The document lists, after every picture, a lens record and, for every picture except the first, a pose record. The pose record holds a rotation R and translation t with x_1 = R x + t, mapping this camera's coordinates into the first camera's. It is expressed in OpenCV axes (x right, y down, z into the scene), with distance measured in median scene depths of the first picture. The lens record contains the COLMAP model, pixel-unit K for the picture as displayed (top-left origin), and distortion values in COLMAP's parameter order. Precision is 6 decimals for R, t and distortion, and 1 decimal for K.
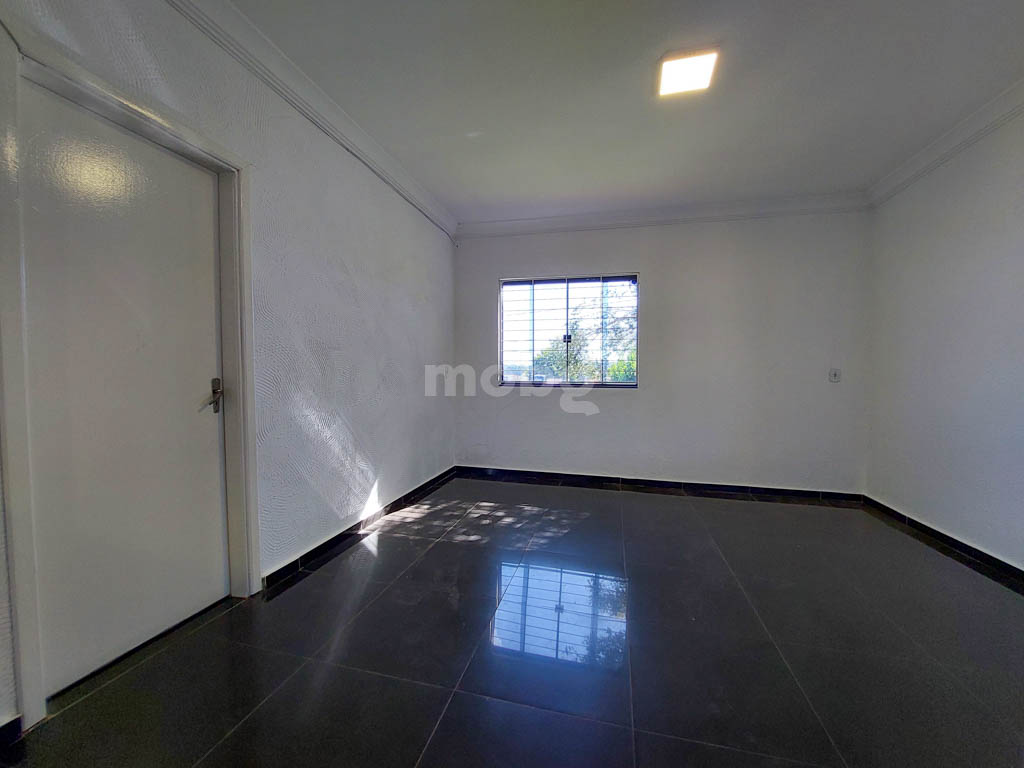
lens RADIAL K [[400.8, 0, 511.1], [0, 400.8, 388.5], [0, 0, 1]] dist [0.001690, 0.000068]
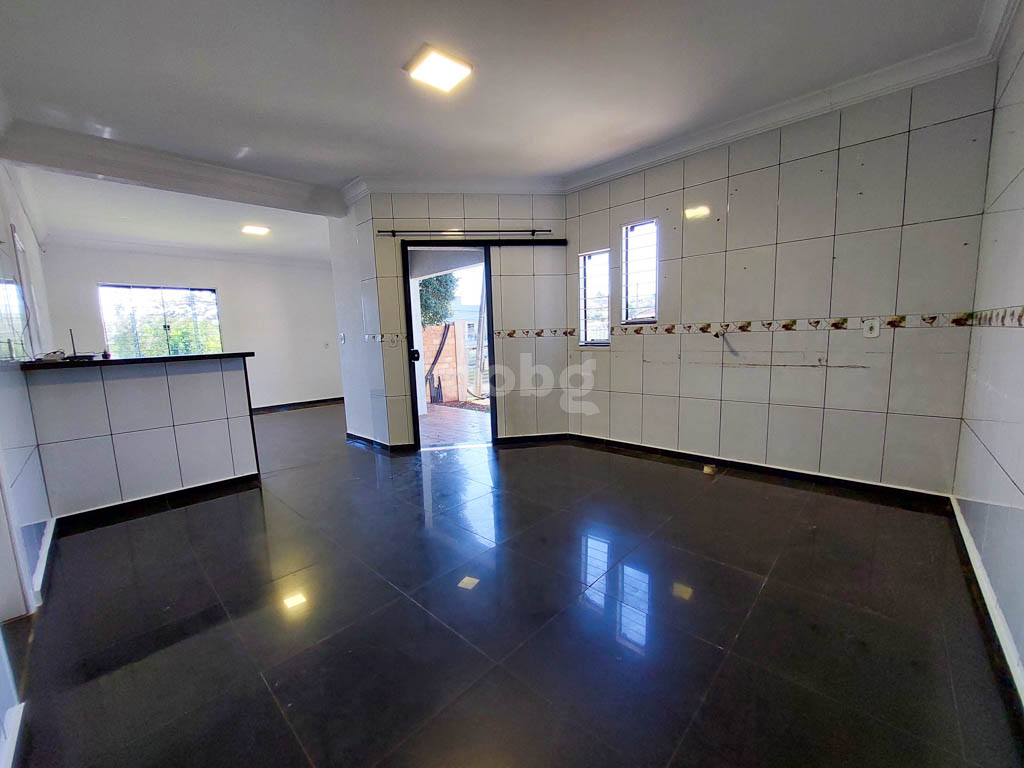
lens RADIAL K [[400.8, 0, 516.0], [0, 400.8, 386.2], [0, 0, 1]] dist [0.001690, 0.000068]
pose [[0.473709, -0.136403, 0.870054, -0.577355], [0.075806, 0.990581, 0.114026, 0.019575], [-0.877413, 0.011940, 0.479588, -0.855085]]
